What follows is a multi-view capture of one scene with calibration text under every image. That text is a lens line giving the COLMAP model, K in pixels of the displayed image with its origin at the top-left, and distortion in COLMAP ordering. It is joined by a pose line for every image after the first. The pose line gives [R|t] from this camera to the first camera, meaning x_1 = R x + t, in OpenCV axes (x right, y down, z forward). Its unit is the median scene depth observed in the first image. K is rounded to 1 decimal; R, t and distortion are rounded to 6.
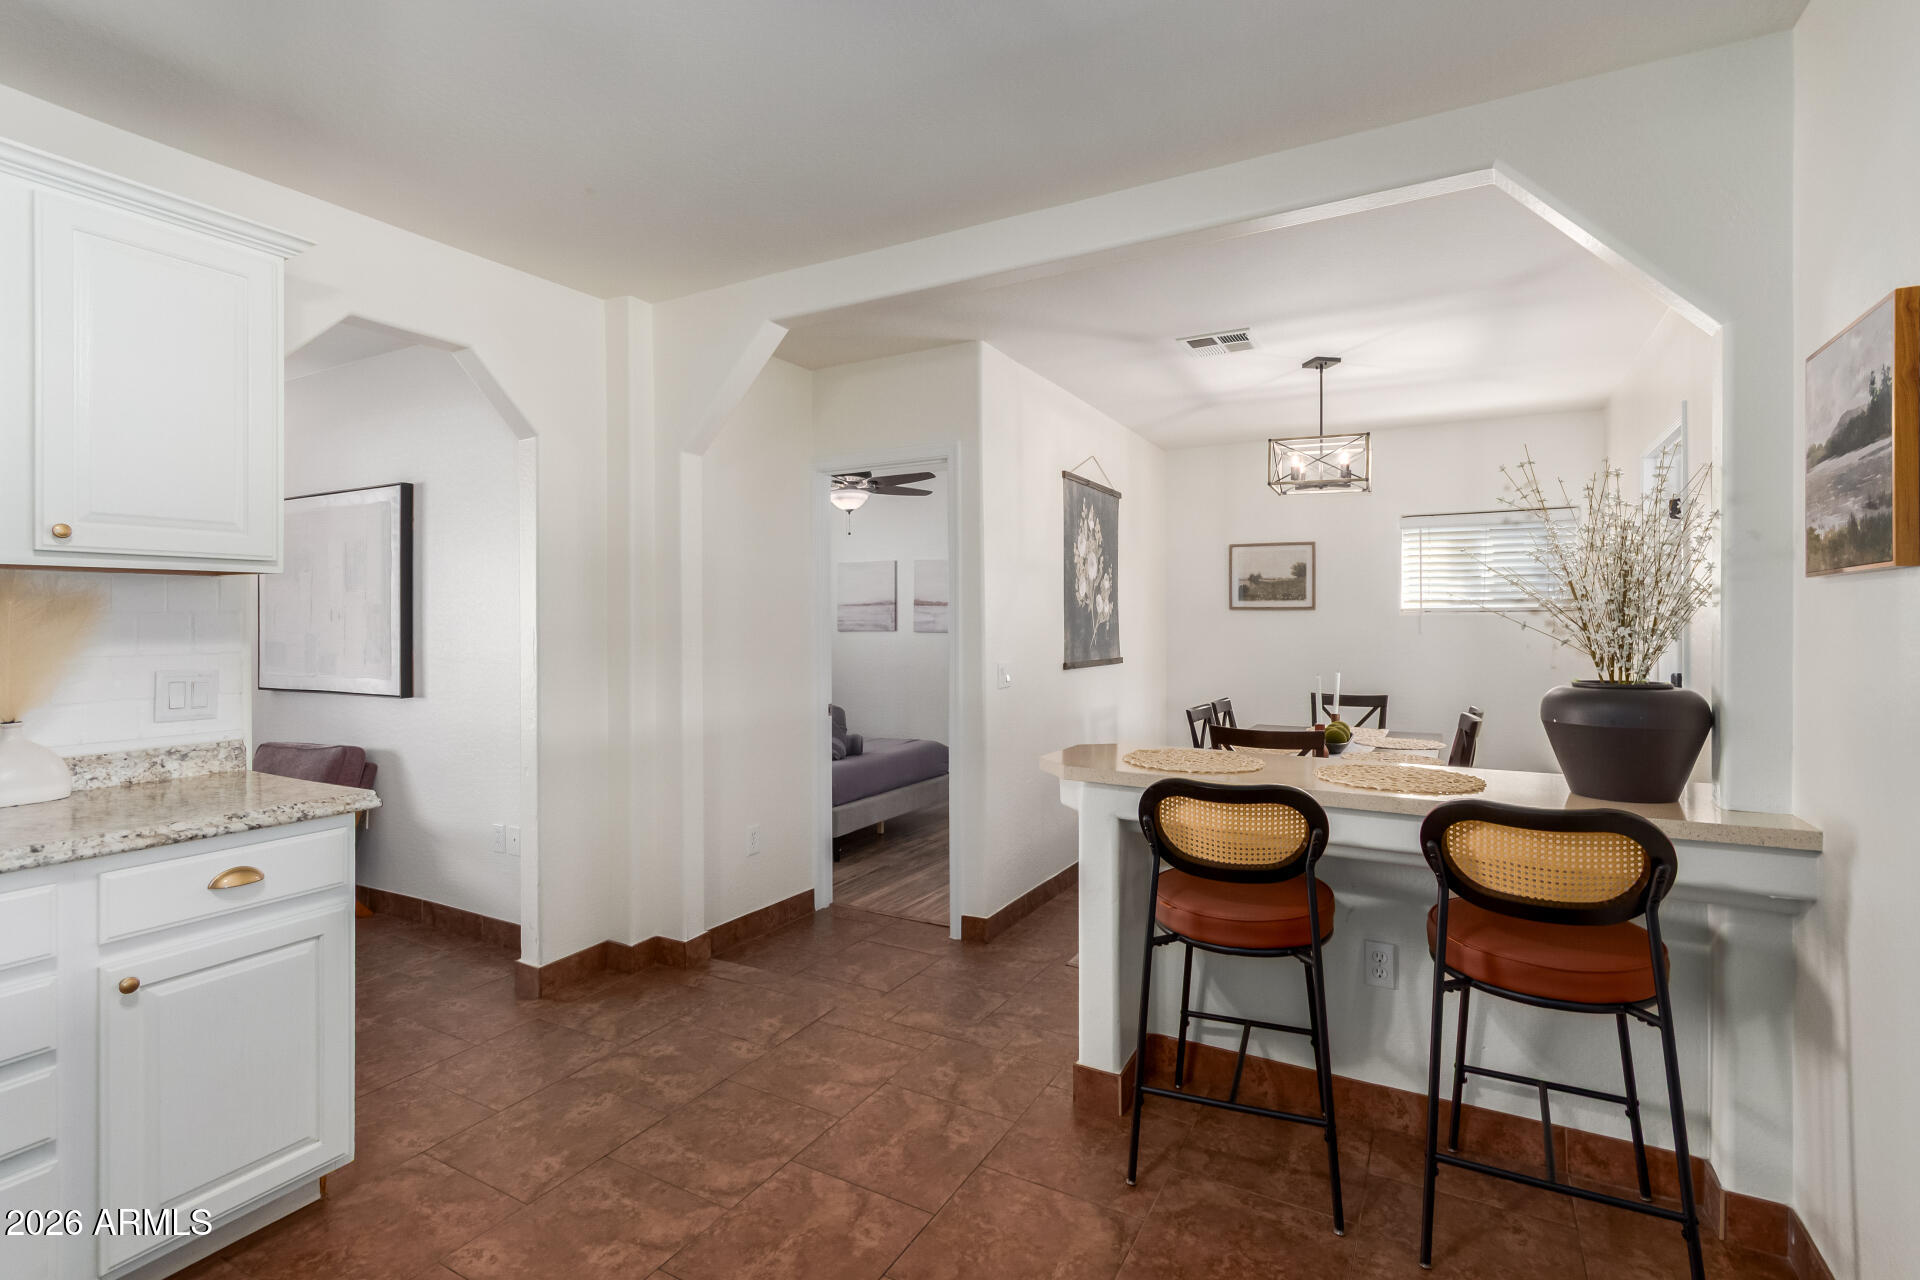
lens RADIAL K [[871.5, 0, 1020.1], [0, 871.5, 625.0], [0, 0, 1]] dist [0.000013, 0.000035]
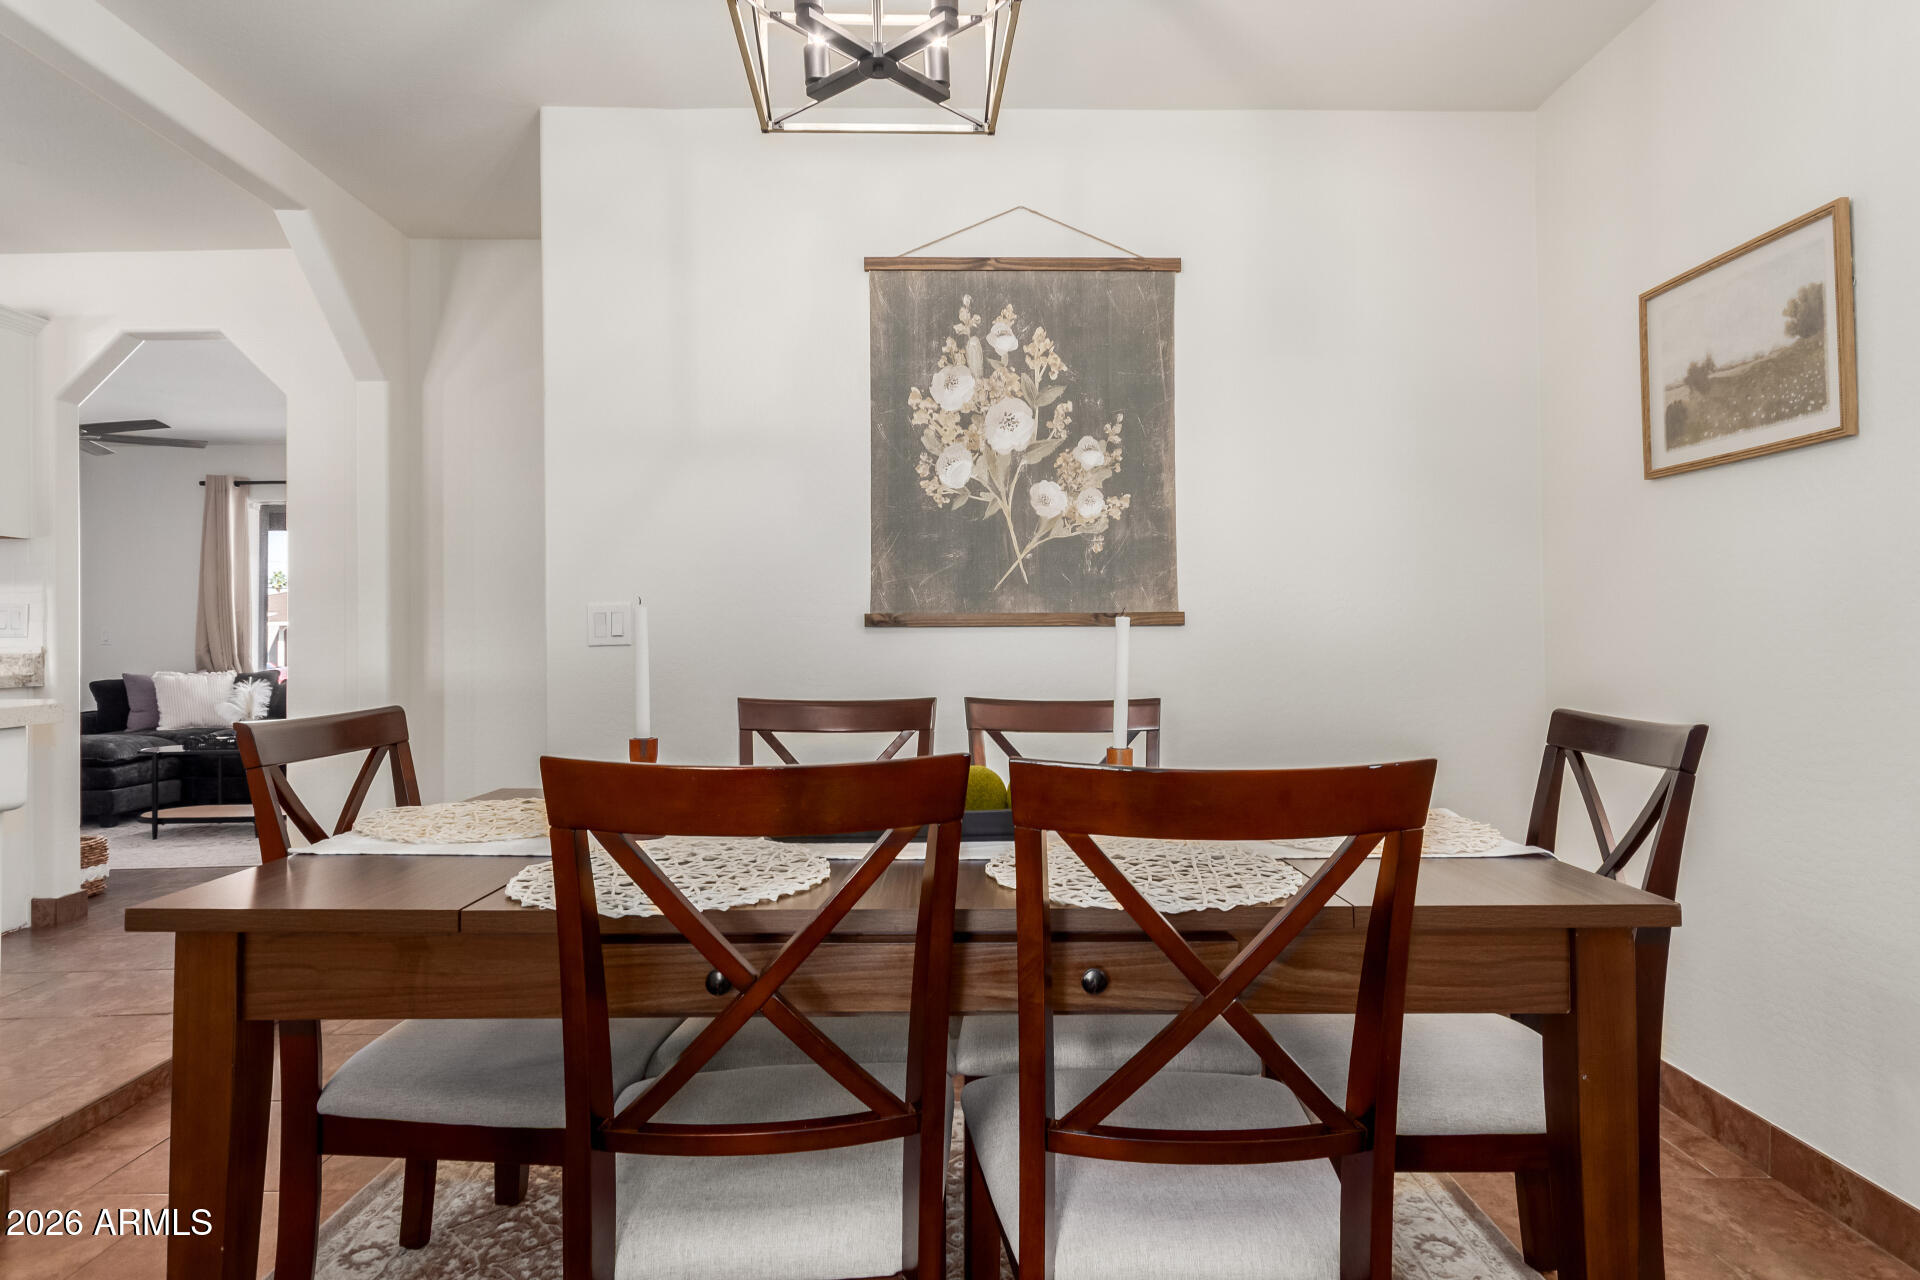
lens RADIAL K [[1023.0, 0, 964.3], [0, 1023.0, 612.3], [0, 0, 1]] dist [0.002780, 0.000951]
pose [[0.475909, -0.024792, -0.879145, 0.580883], [0.009060, 0.999688, -0.023287, 0.052852], [0.879448, 0.003118, 0.475985, 0.691448]]
